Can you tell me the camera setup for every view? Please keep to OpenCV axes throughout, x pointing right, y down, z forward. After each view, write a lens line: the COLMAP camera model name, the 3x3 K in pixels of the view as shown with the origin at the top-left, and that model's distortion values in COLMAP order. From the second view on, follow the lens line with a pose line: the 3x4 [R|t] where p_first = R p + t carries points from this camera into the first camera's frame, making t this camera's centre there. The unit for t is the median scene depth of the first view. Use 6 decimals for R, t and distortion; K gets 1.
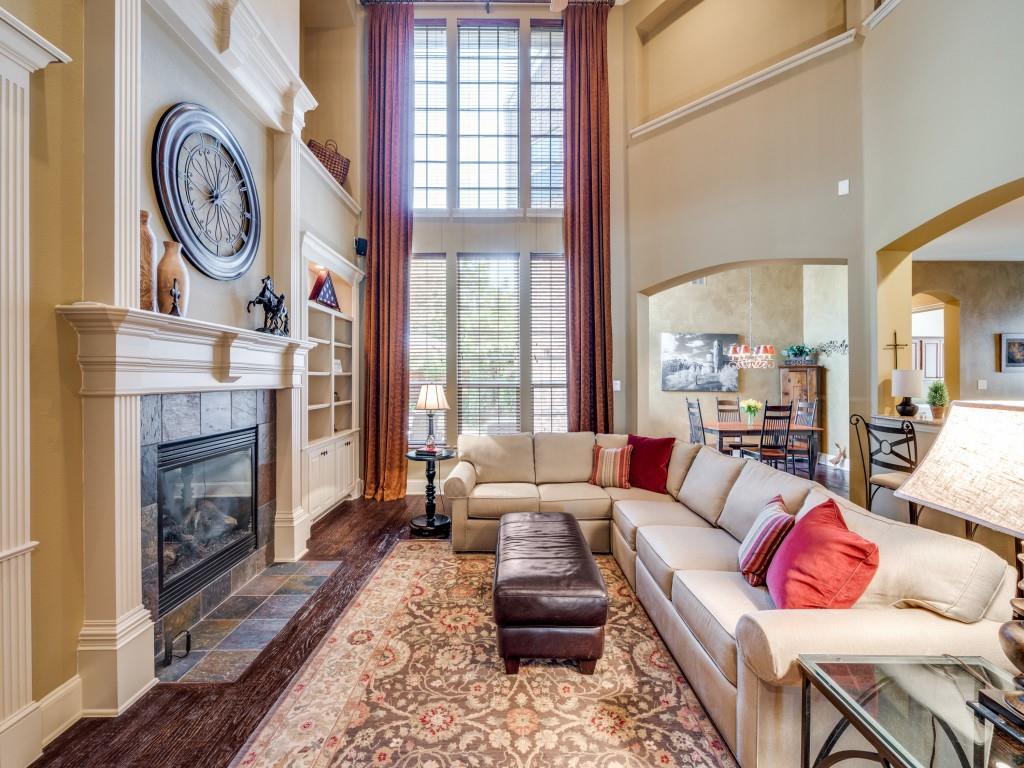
lens RADIAL K [[411.7, 0, 509.4], [0, 411.7, 376.0], [0, 0, 1]] dist [-0.004834, 0.000392]
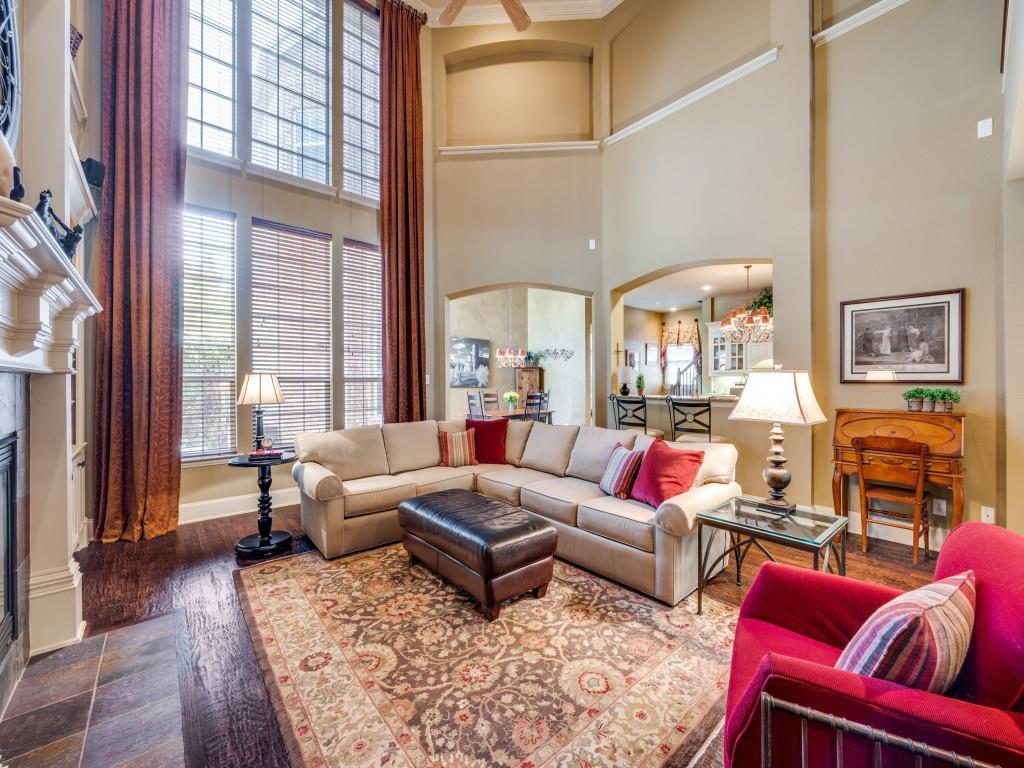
lens RADIAL K [[411.7, 0, 513.1], [0, 411.7, 378.9], [0, 0, 1]] dist [-0.004834, 0.000392]
pose [[0.754926, 0.003298, 0.655802, -0.356608], [-0.000854, 0.999991, -0.004046, 0.033947], [-0.655809, 0.002495, 0.754923, 0.056252]]
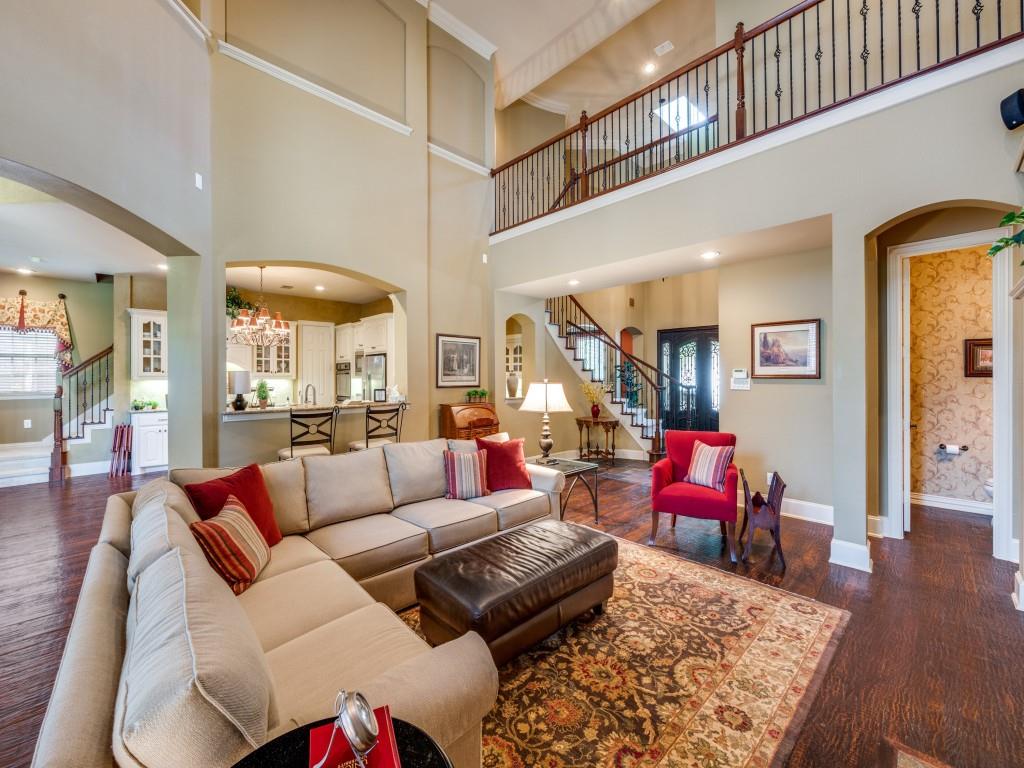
lens RADIAL K [[411.7, 0, 511.7], [0, 411.7, 376.9], [0, 0, 1]] dist [-0.004834, 0.000392]
pose [[-0.691937, 0.003623, 0.721949, -0.365765], [0.003691, 0.999992, -0.001480, 0.004912], [-0.721949, 0.001641, -0.691945, 1.057373]]
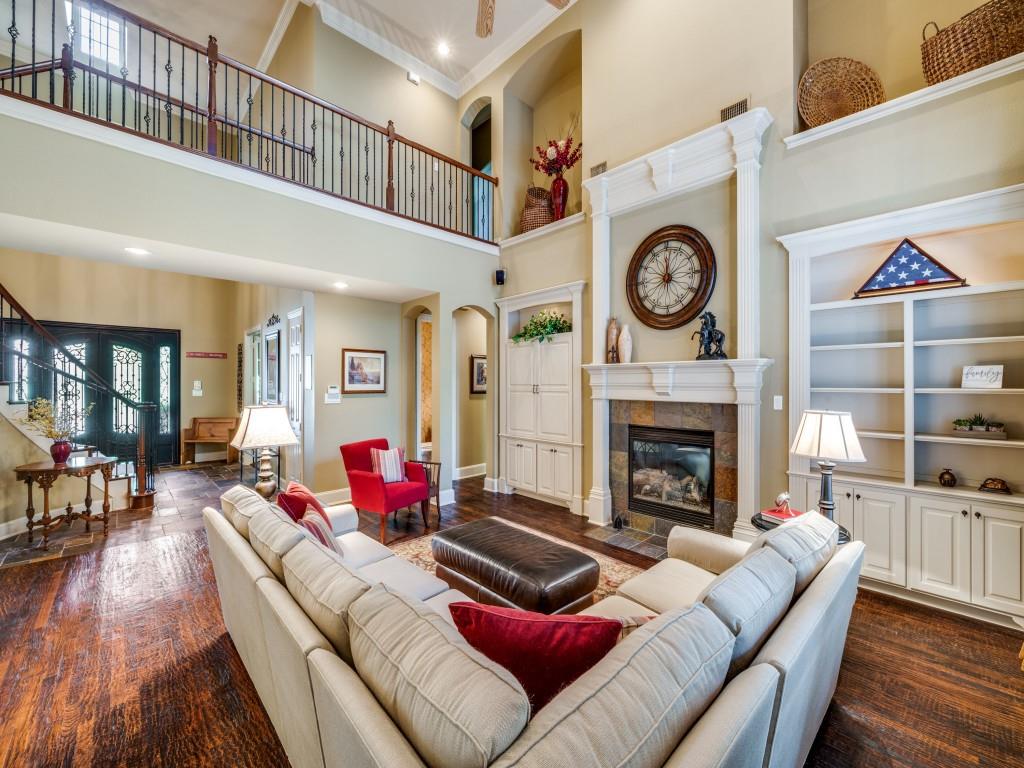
lens RADIAL K [[411.7, 0, 516.7], [0, 411.7, 386.2], [0, 0, 1]] dist [-0.004834, 0.000392]
pose [[-0.715565, 0.009125, -0.698487, 0.547241], [0.002345, 0.999940, 0.010661, -0.028672], [0.698543, 0.005991, -0.715543, 1.170106]]
